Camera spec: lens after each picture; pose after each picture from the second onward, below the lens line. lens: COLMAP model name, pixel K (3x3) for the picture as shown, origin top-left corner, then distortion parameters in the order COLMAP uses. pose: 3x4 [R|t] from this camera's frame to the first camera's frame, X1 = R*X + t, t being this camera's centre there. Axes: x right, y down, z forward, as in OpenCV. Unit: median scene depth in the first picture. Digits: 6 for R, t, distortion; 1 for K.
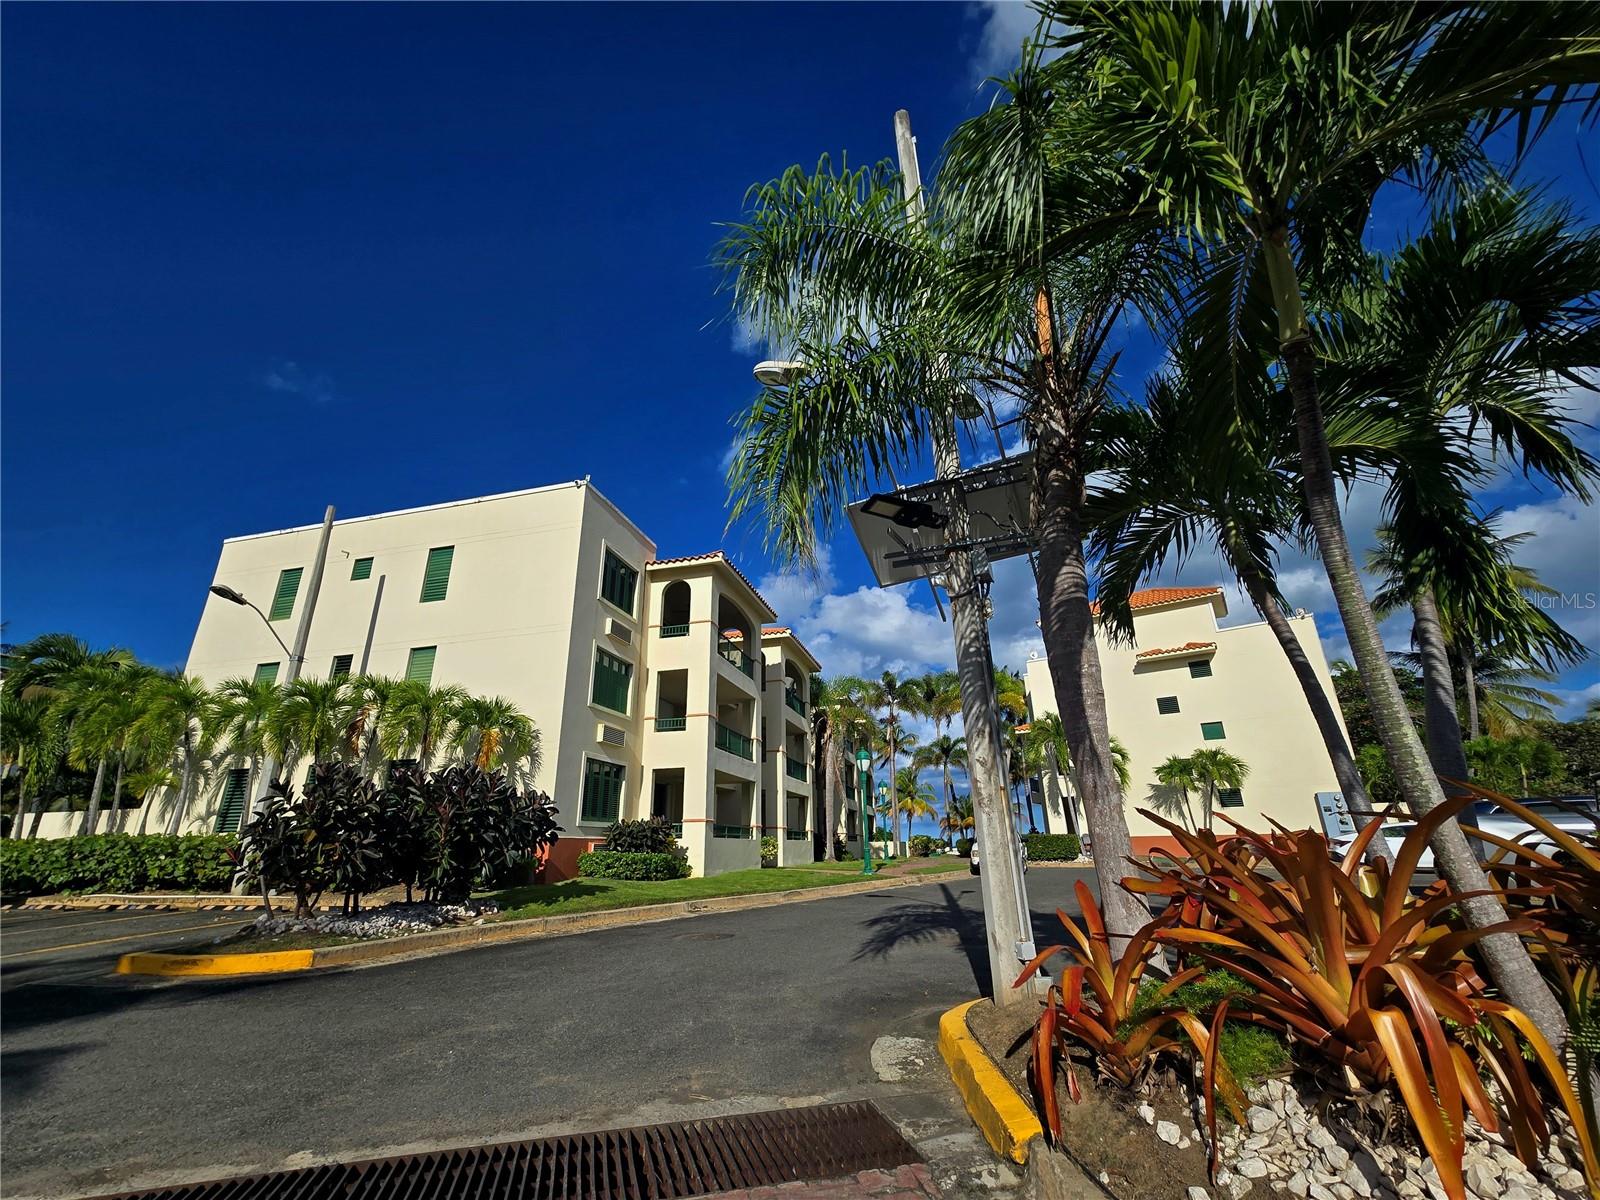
lens RADIAL K [[660.2, 0, 794.0], [0, 660.2, 605.3], [0, 0, 1]] dist [0.001233, 0.000153]
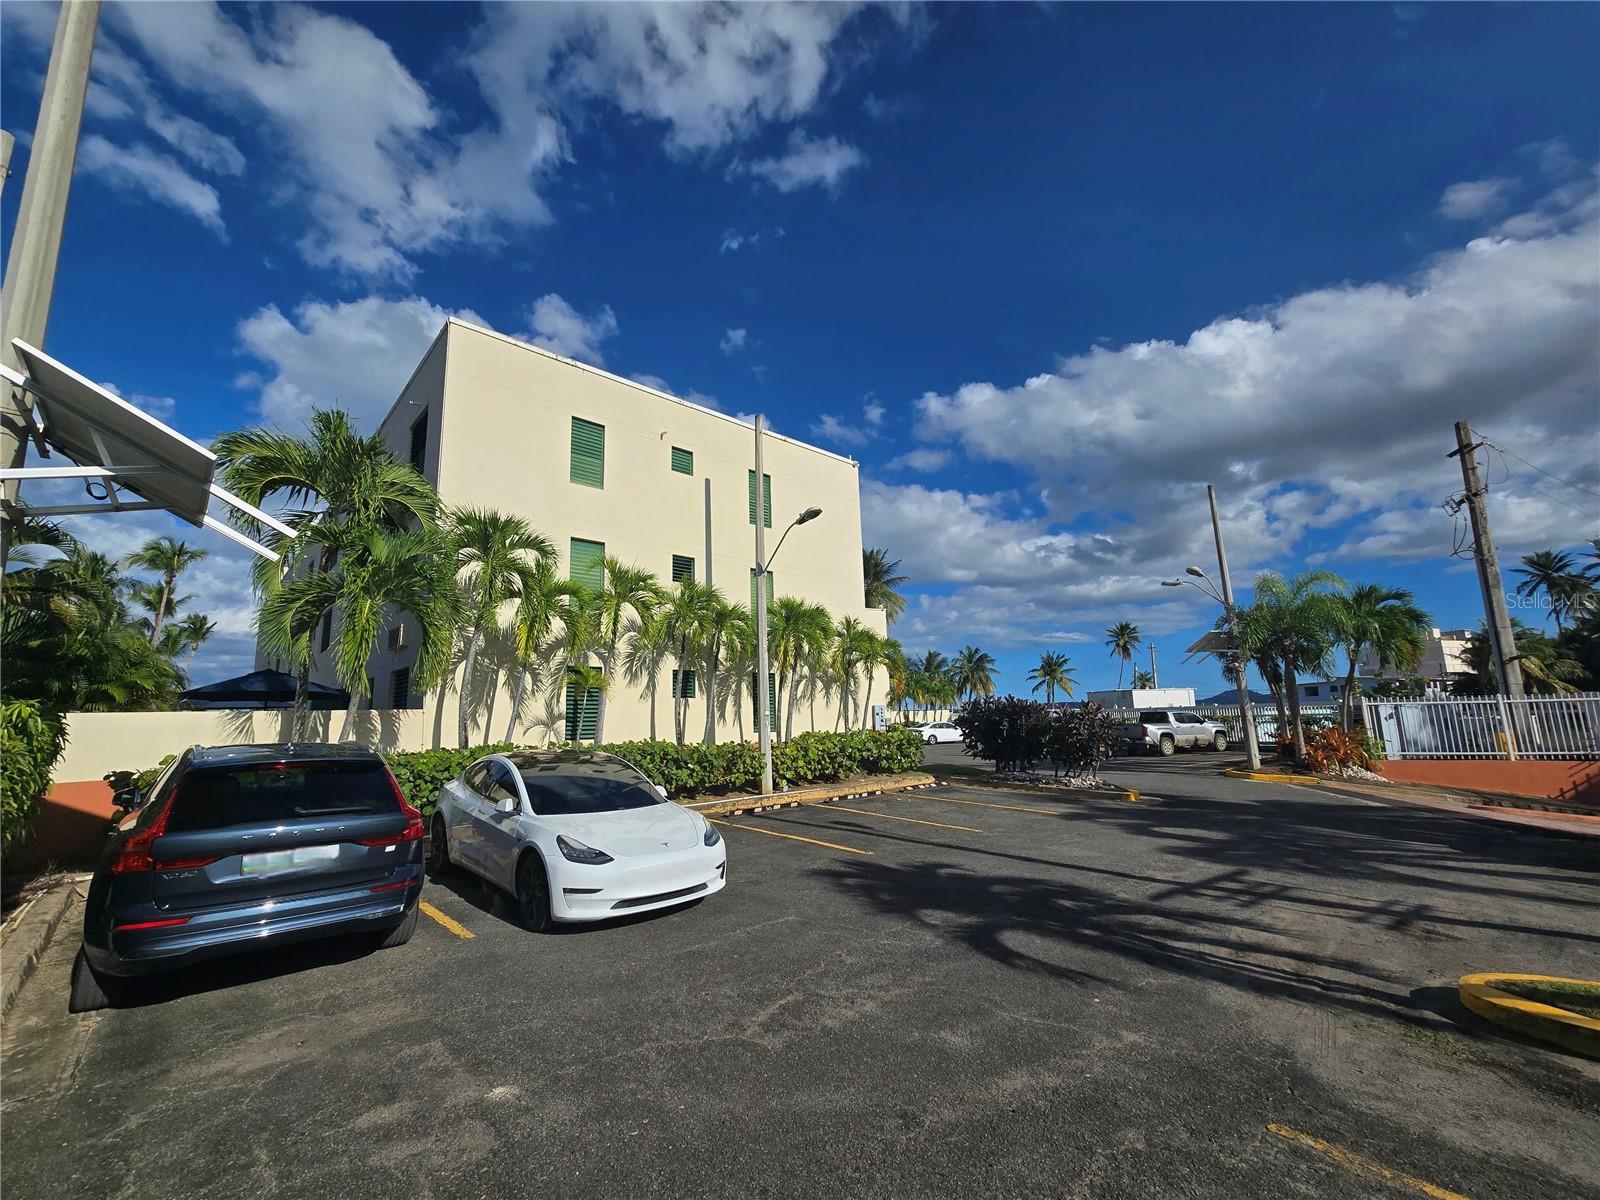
lens RADIAL K [[660.2, 0, 794.0], [0, 660.2, 605.3], [0, 0, 1]] dist [0.001233, 0.000153]
pose [[0.541738, 0.145020, 0.827943, -1.328231], [-0.286469, 0.957888, 0.019661, 0.075864], [-0.790225, -0.247831, 0.560468, 0.320210]]
